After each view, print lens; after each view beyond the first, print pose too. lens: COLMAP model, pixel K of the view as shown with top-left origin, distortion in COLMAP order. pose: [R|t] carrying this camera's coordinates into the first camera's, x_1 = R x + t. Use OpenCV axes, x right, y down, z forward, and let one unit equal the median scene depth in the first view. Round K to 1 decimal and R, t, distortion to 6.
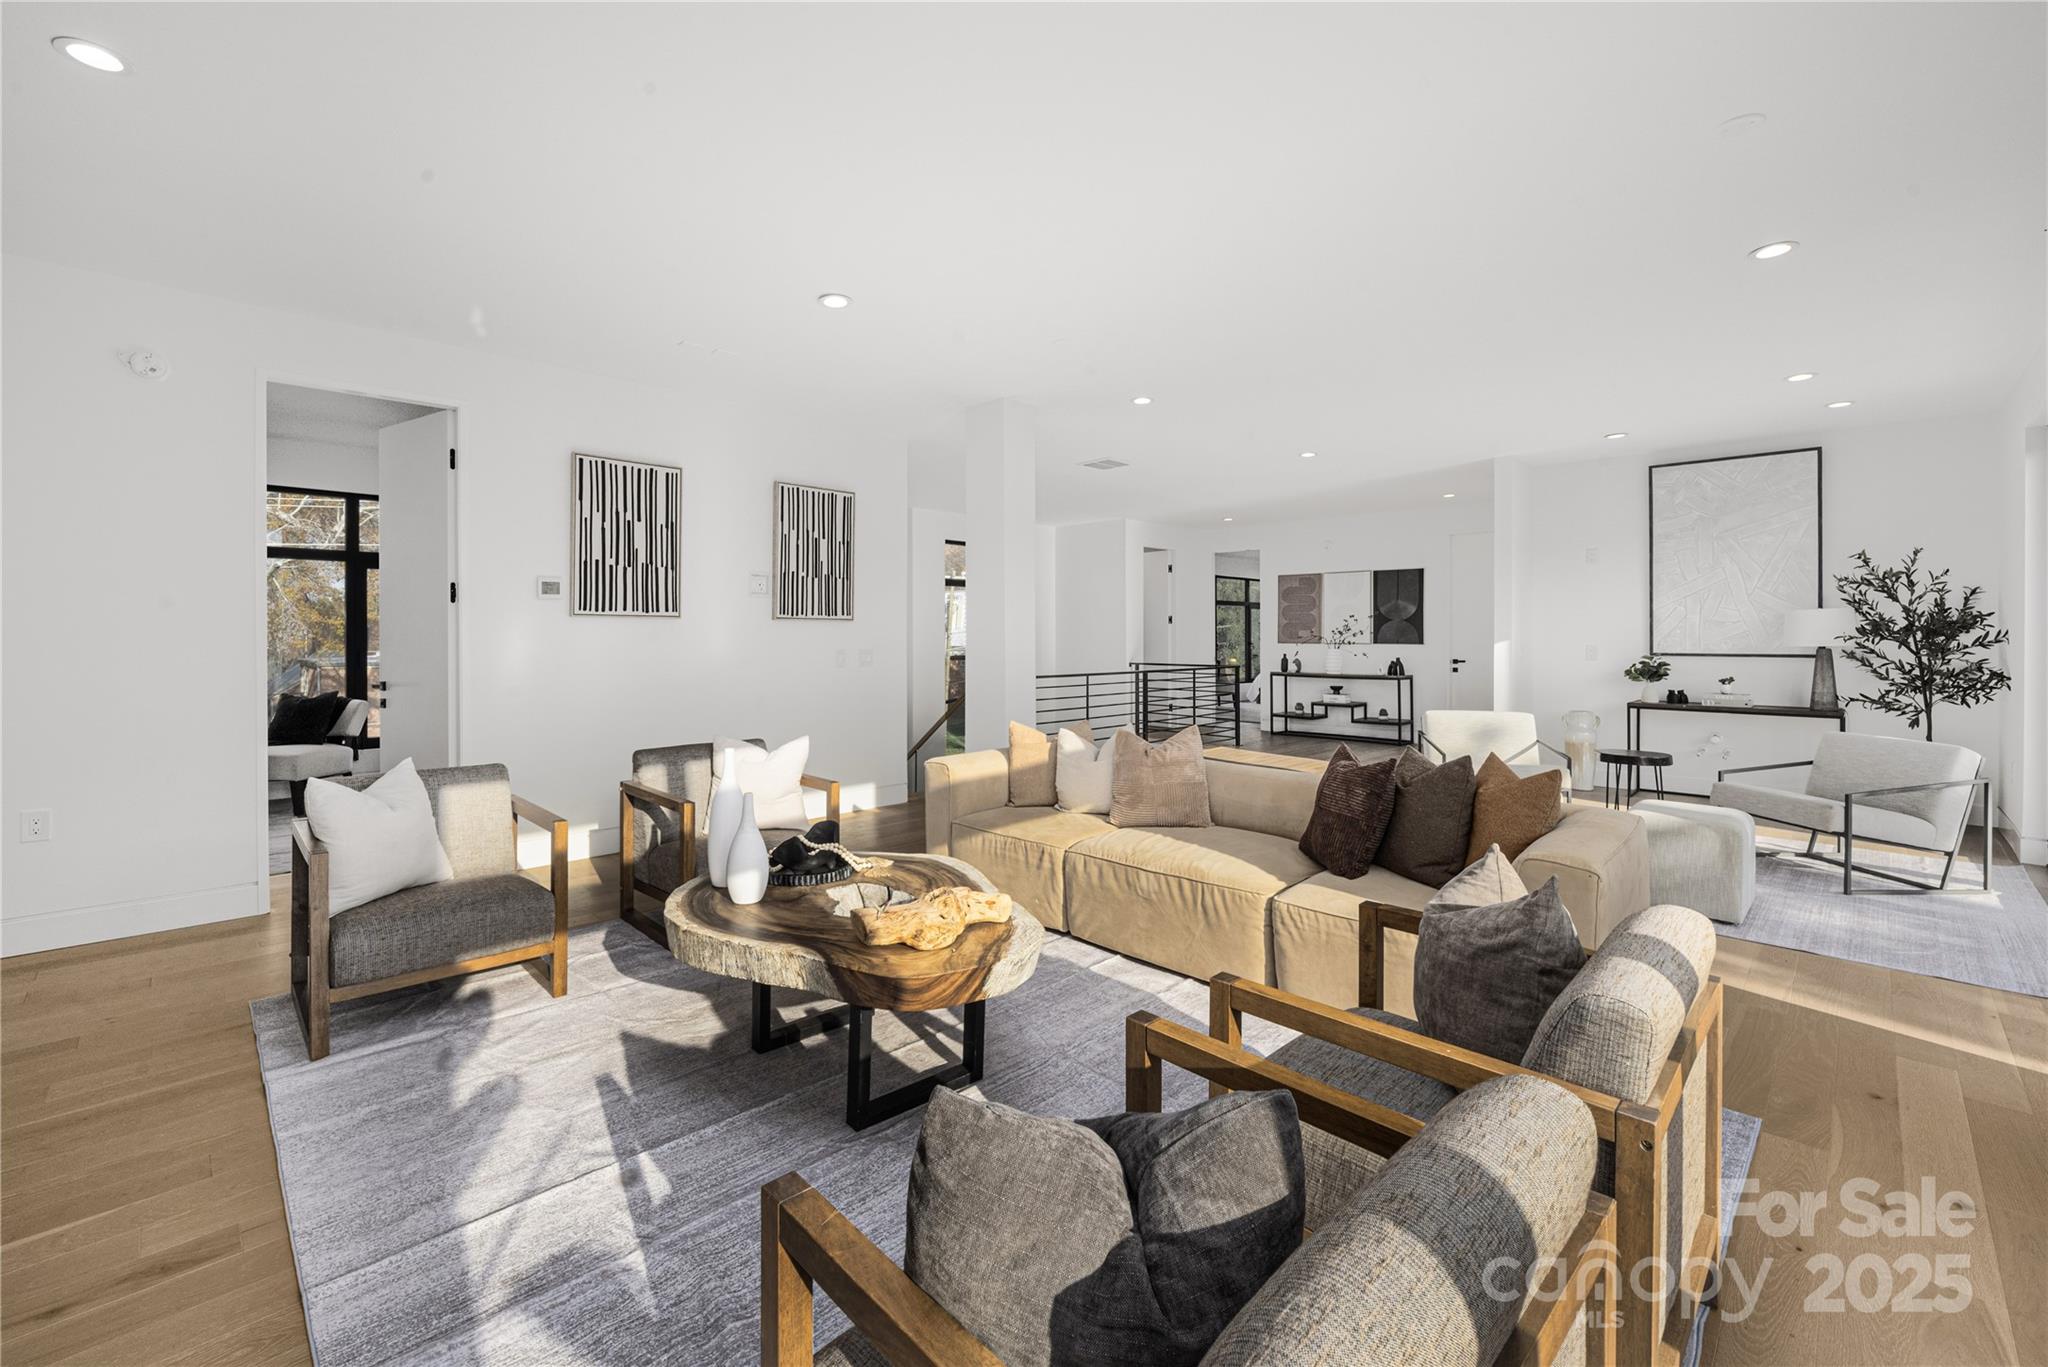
lens RADIAL K [[842.0, 0, 1018.1], [0, 842.0, 627.0], [0, 0, 1]] dist [-0.013029, 0.000113]
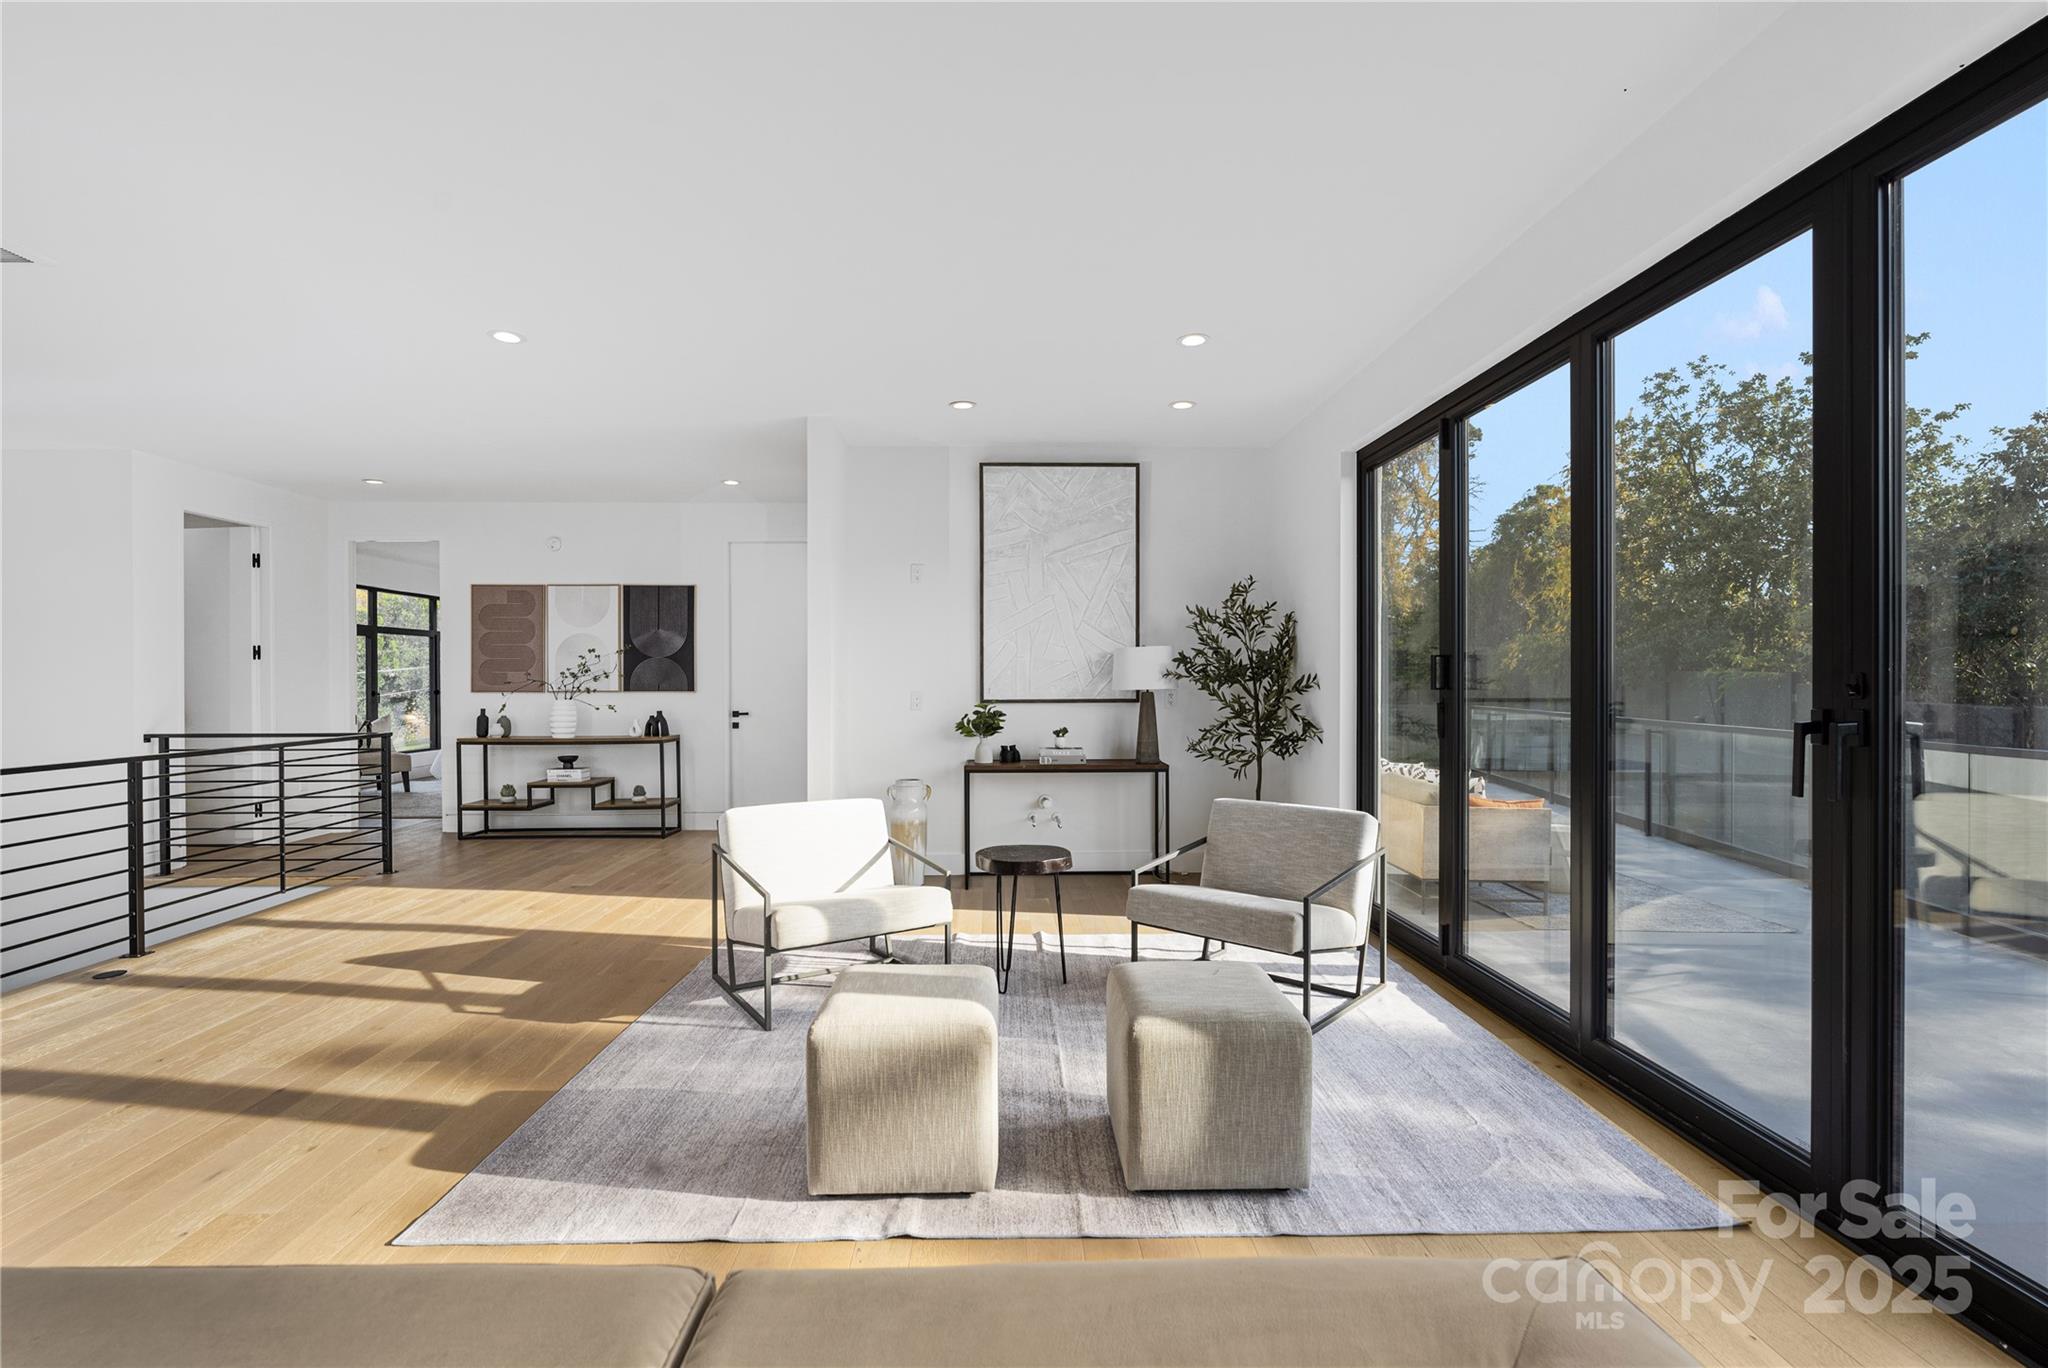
lens RADIAL K [[927.3, 0, 1018.2], [0, 927.3, 682.8], [0, 0, 1]] dist [0.001231, 0.000215]
pose [[0.689381, -0.009331, 0.724339, 0.096716], [-0.001674, 0.999894, 0.014473, 0.001345], [-0.724397, -0.011190, 0.689293, 0.245762]]
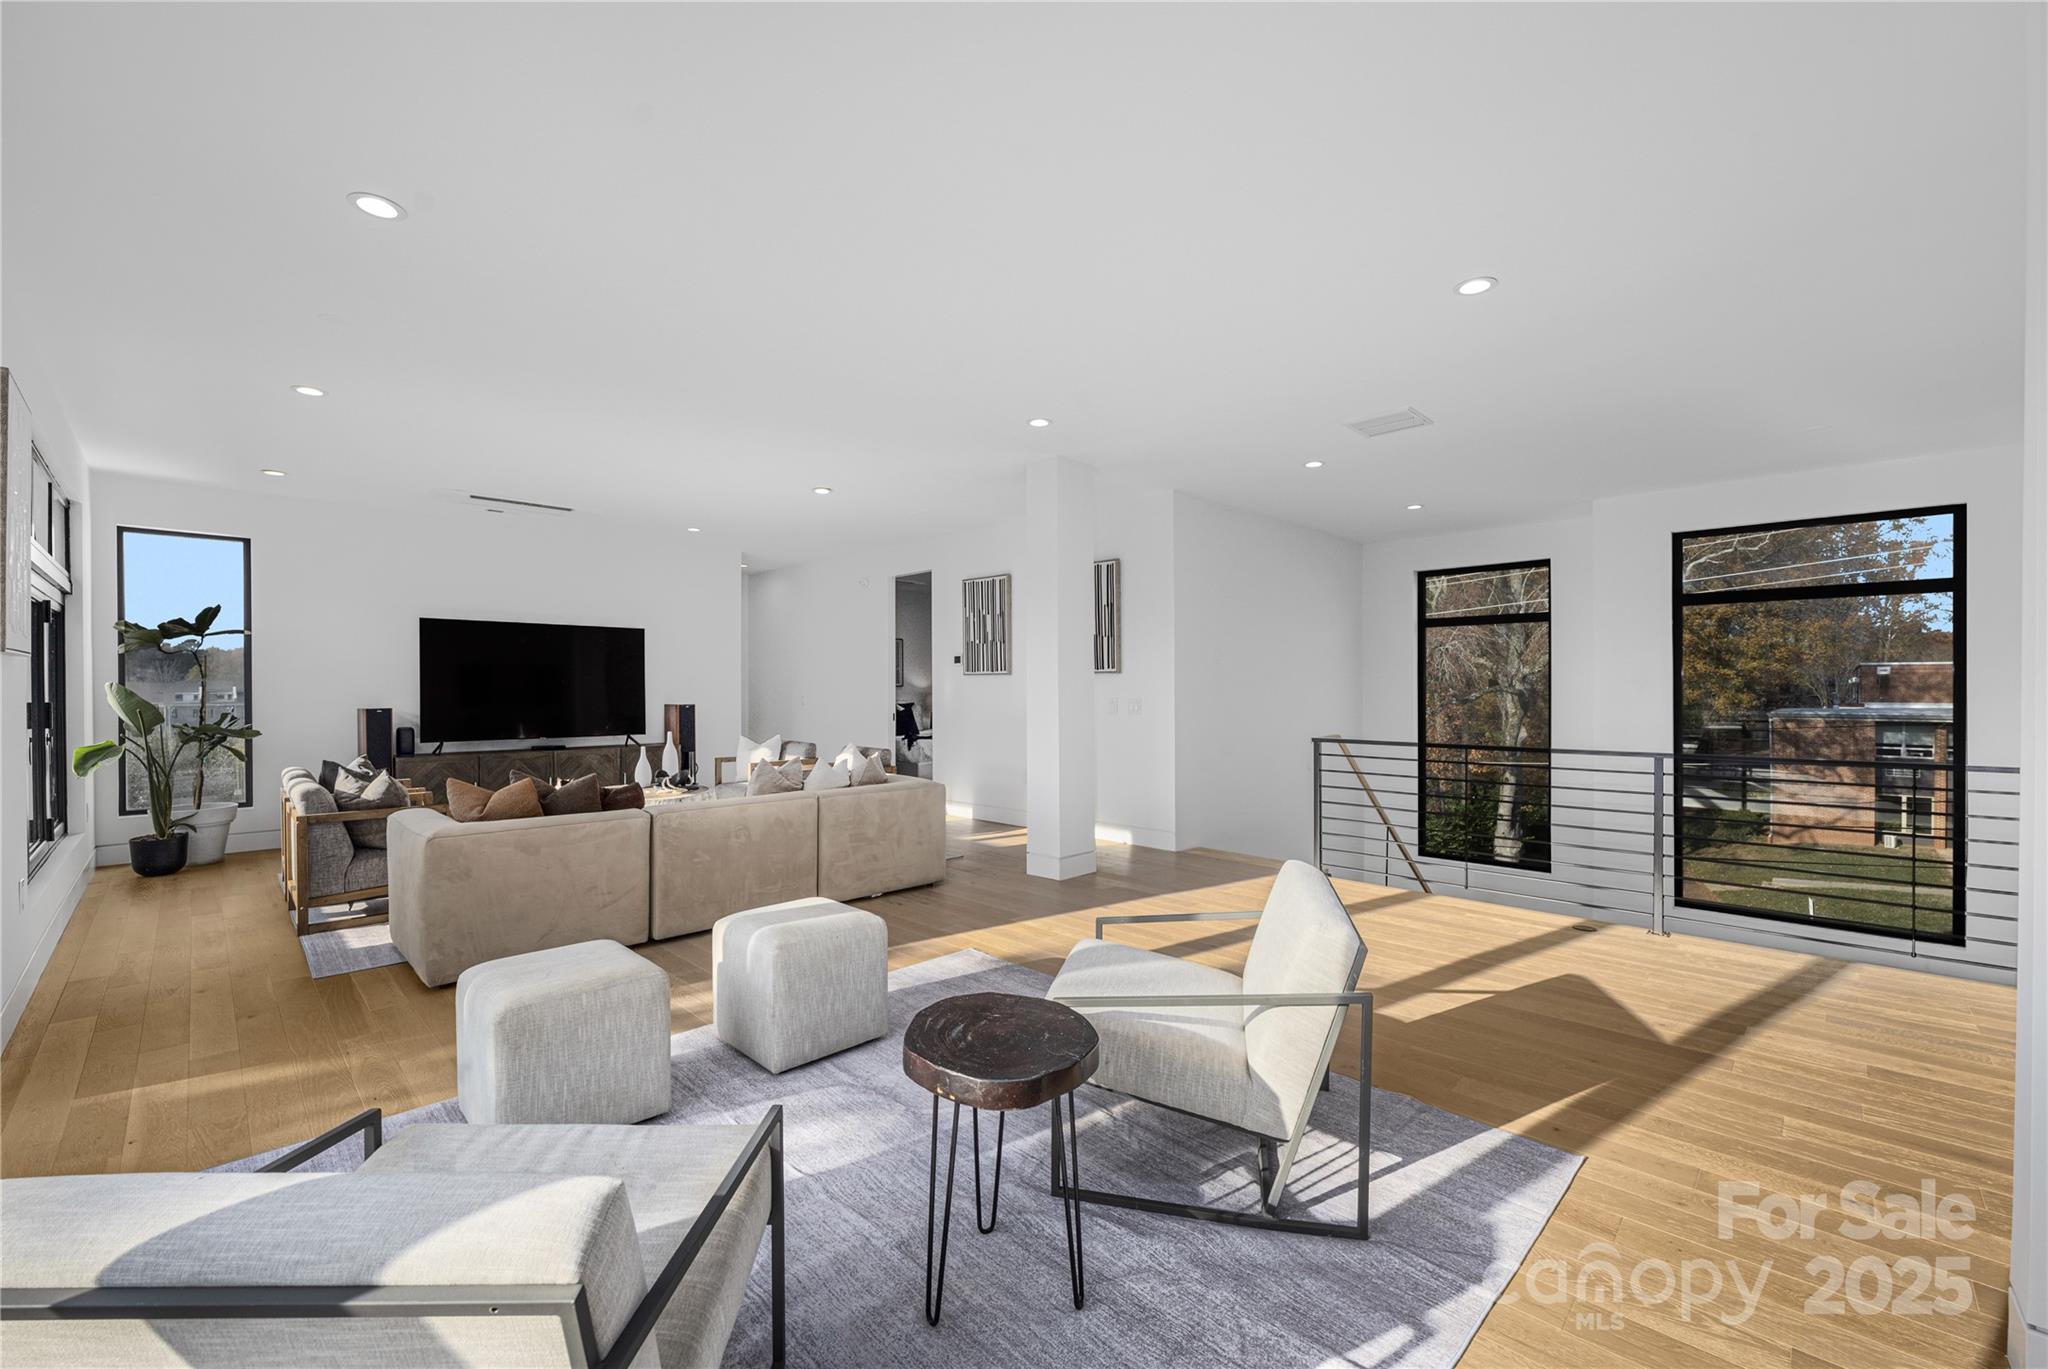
lens RADIAL K [[842.0, 0, 1014.4], [0, 842.0, 690.3], [0, 0, 1]] dist [-0.013029, 0.000113]
pose [[0.006319, 0.001287, -0.999979, 0.559534], [0.011083, 0.999938, 0.001357, 0.007370], [0.999919, -0.011091, 0.006305, 0.517193]]
